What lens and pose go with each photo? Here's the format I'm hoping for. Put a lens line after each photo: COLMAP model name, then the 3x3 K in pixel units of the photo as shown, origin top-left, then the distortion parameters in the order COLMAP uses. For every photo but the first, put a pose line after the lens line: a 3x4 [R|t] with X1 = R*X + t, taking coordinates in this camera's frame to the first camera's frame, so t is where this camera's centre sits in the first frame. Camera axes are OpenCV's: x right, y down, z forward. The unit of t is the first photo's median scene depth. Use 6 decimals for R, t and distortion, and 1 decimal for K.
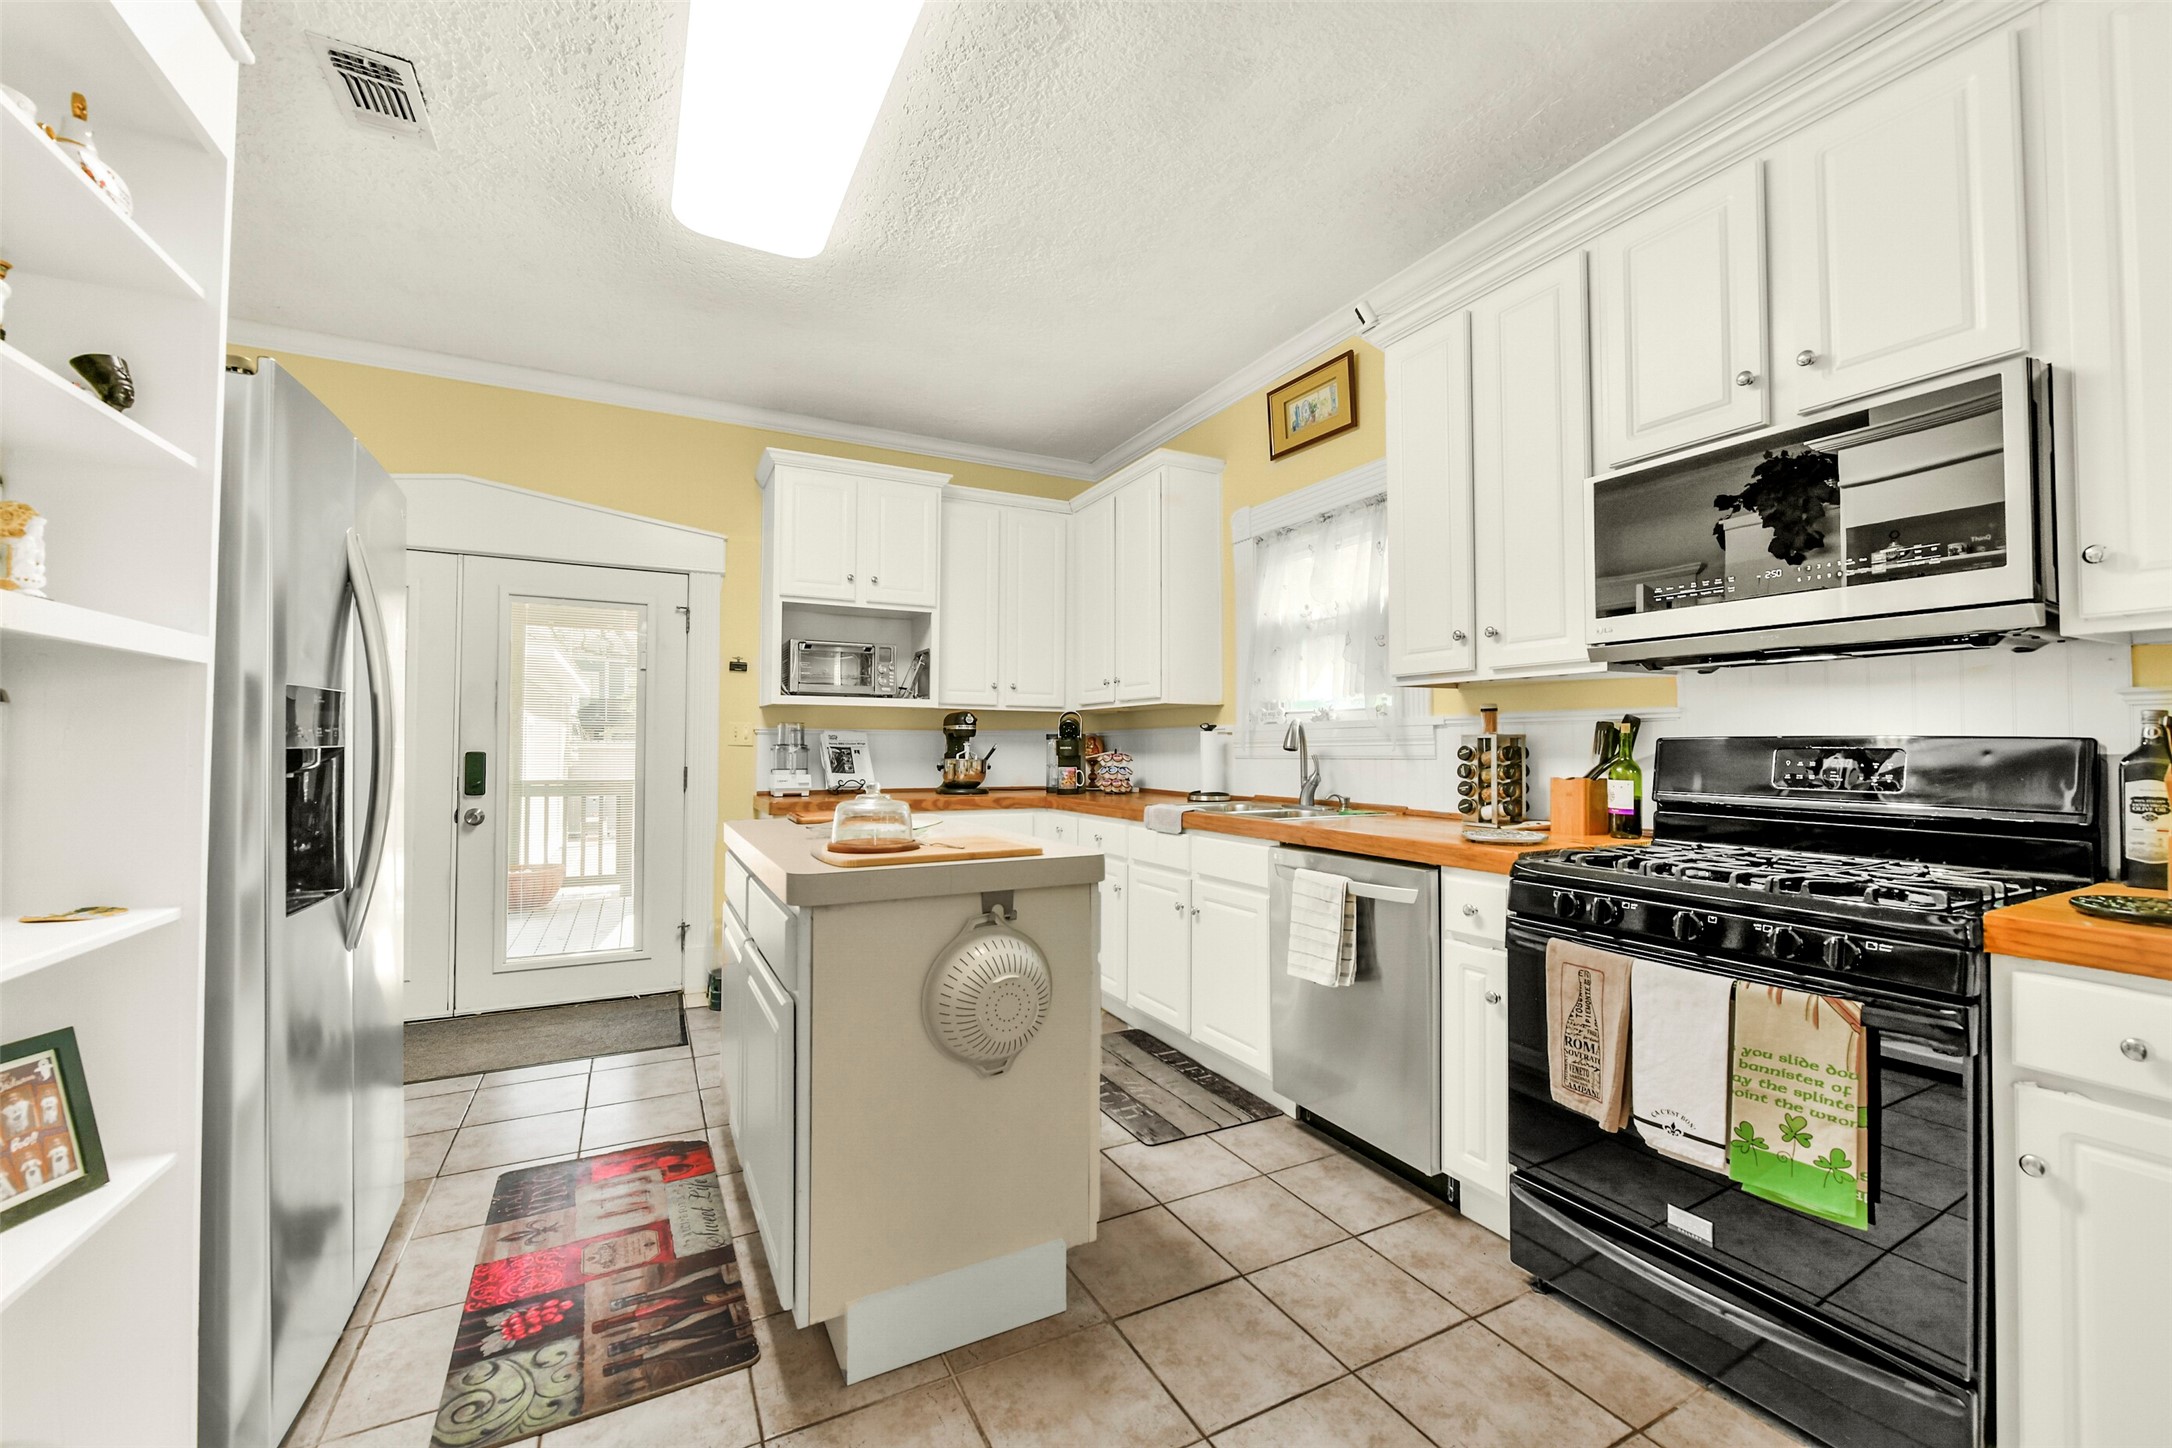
lens RADIAL K [[869.2, 0, 1087.2], [0, 869.2, 728.6], [0, 0, 1]] dist [-0.006924, -0.000507]
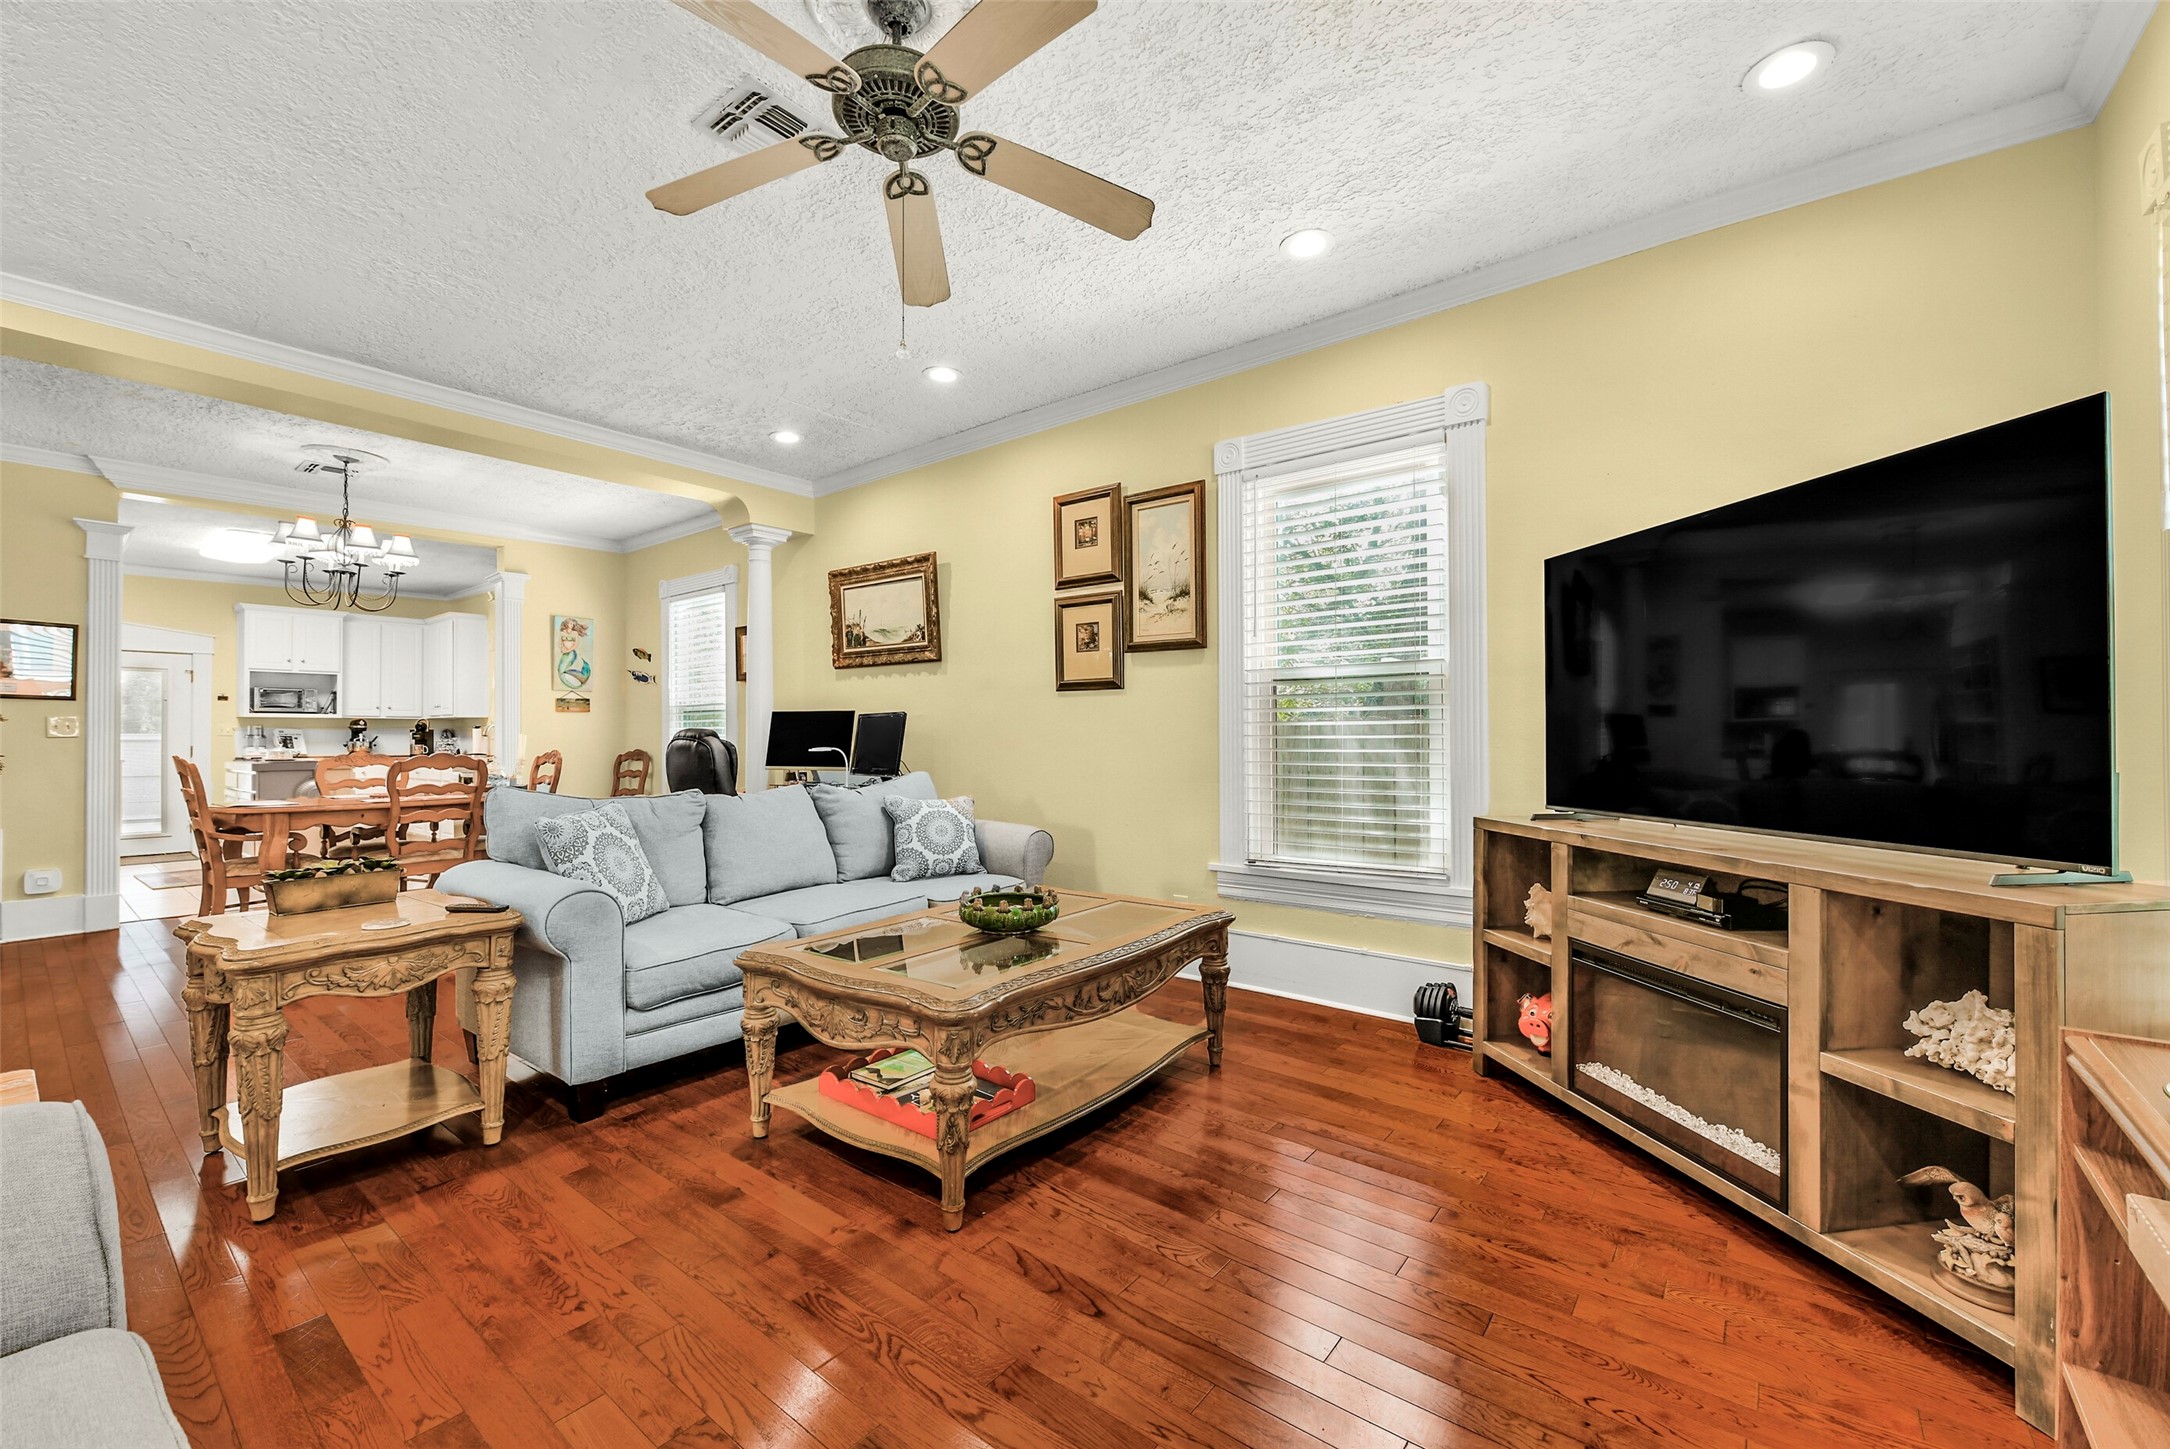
lens RADIAL K [[886.5, 0, 1104.1], [0, 886.5, 729.1], [0, 0, 1]] dist [-0.006198, -0.000317]
pose [[0.909683, -0.000911, 0.415302, 1.183192], [-0.003984, 0.999932, 0.010921, -0.049987], [-0.415284, -0.011589, 0.909618, -3.308337]]
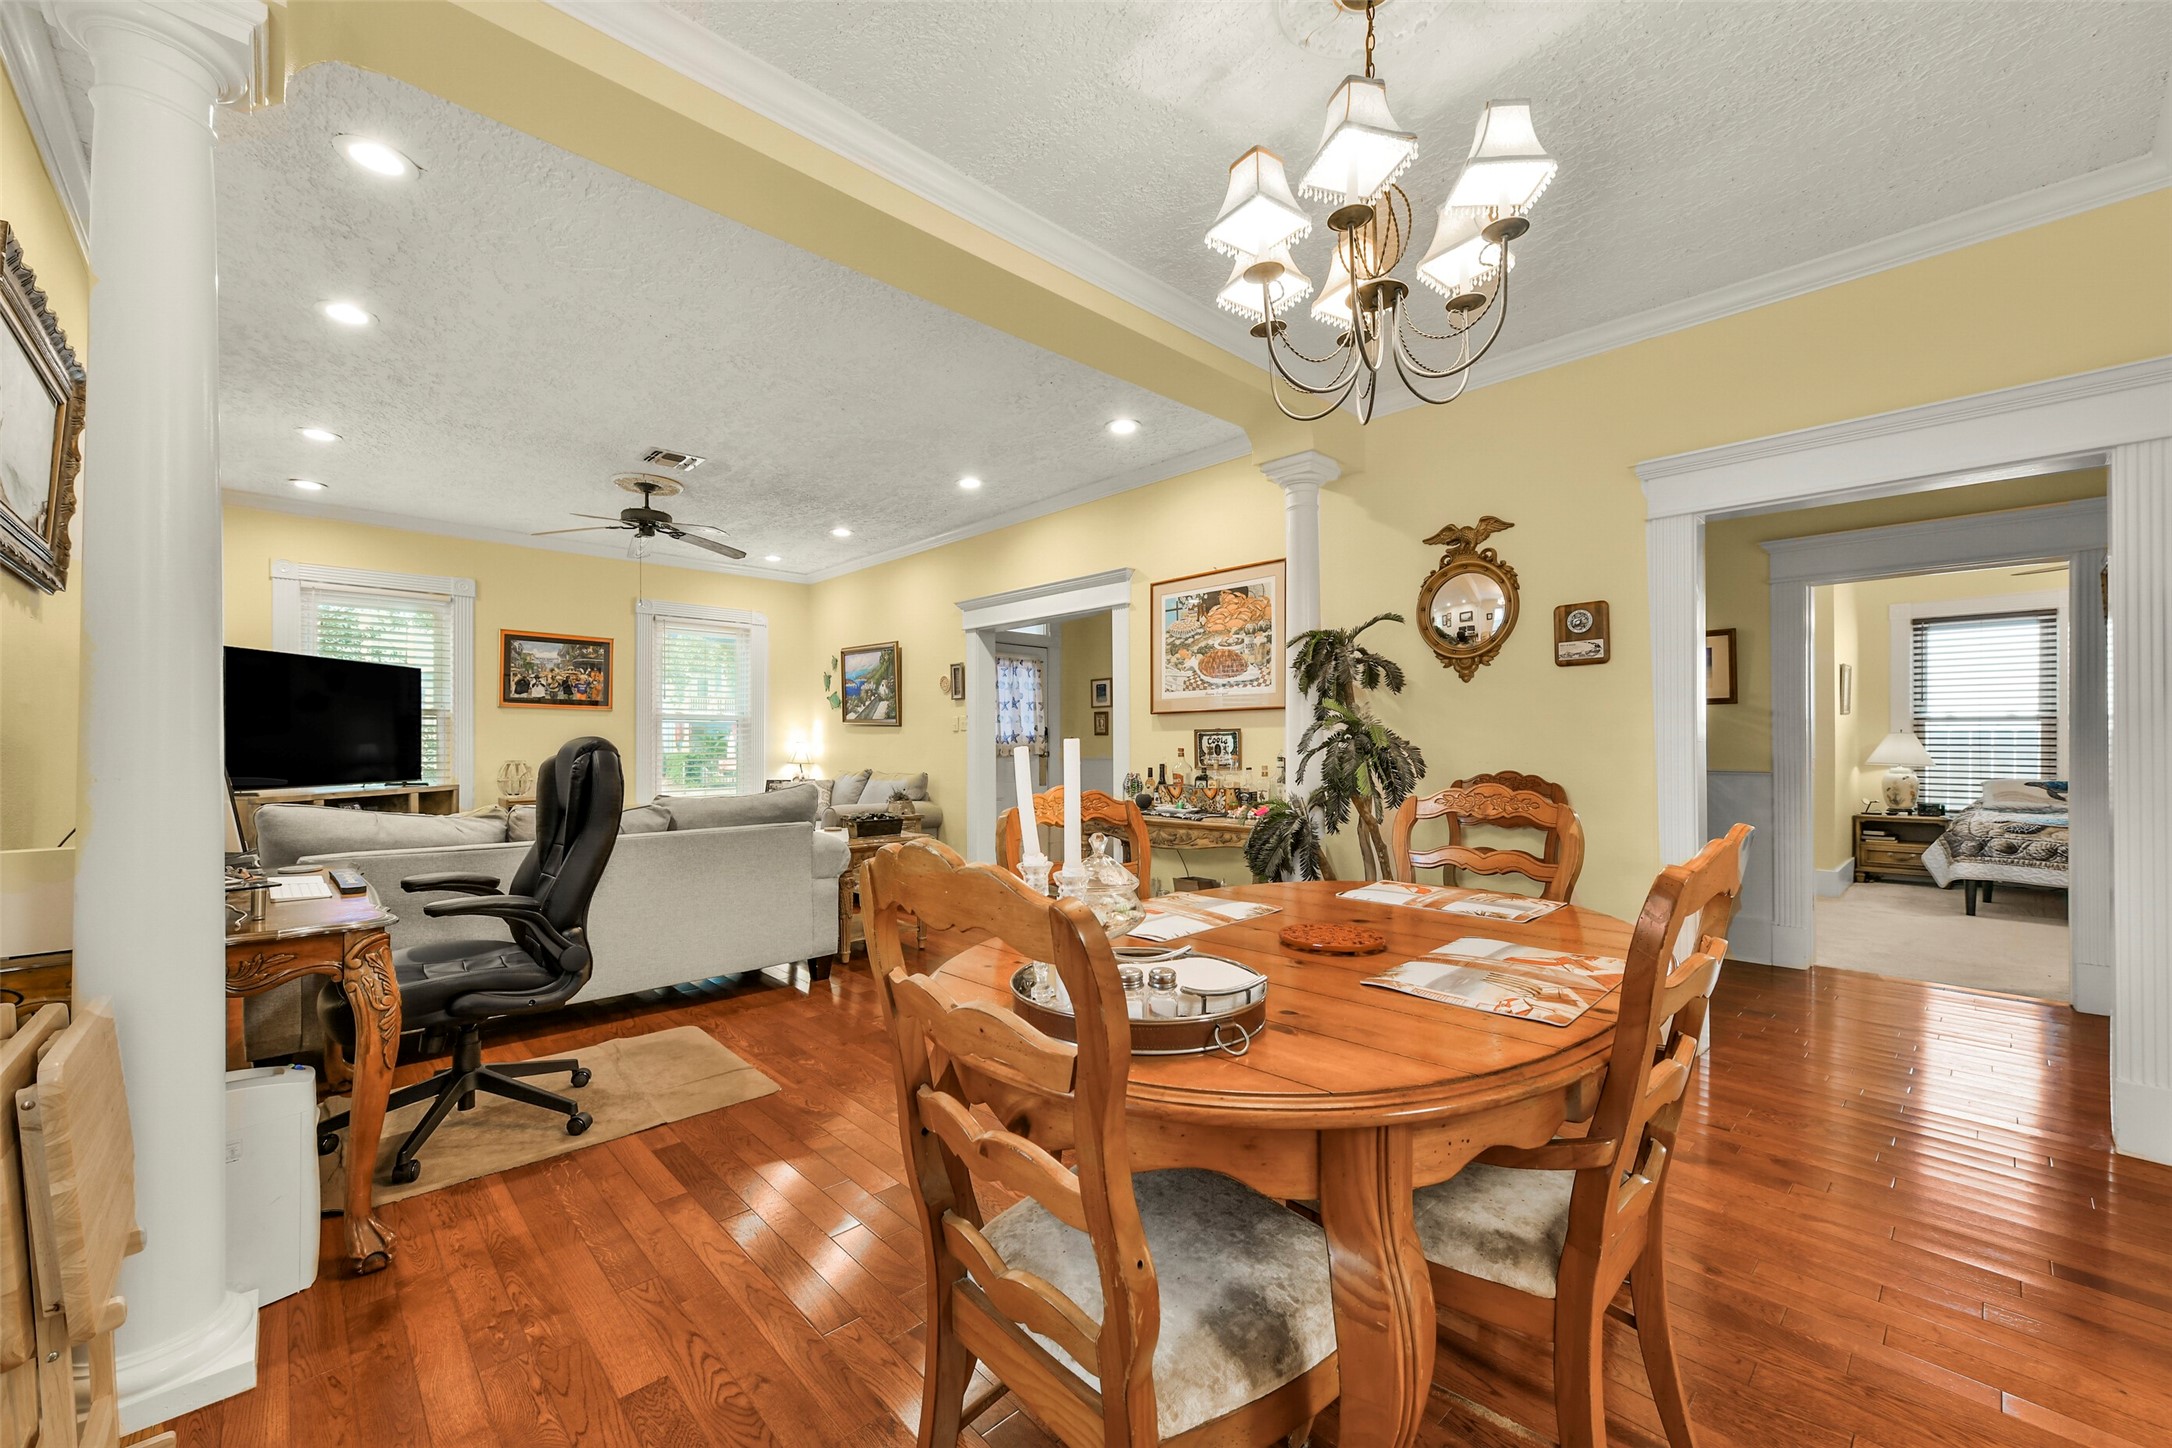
lens RADIAL K [[844.5, 0, 1093.6], [0, 844.5, 738.9], [0, 0, 1]] dist [-0.000917, -0.000139]
pose [[-0.956539, -0.003397, -0.291585, 0.838960], [0.004656, 0.999627, -0.026920, 0.014063], [0.291568, -0.027108, -0.956166, 0.248512]]
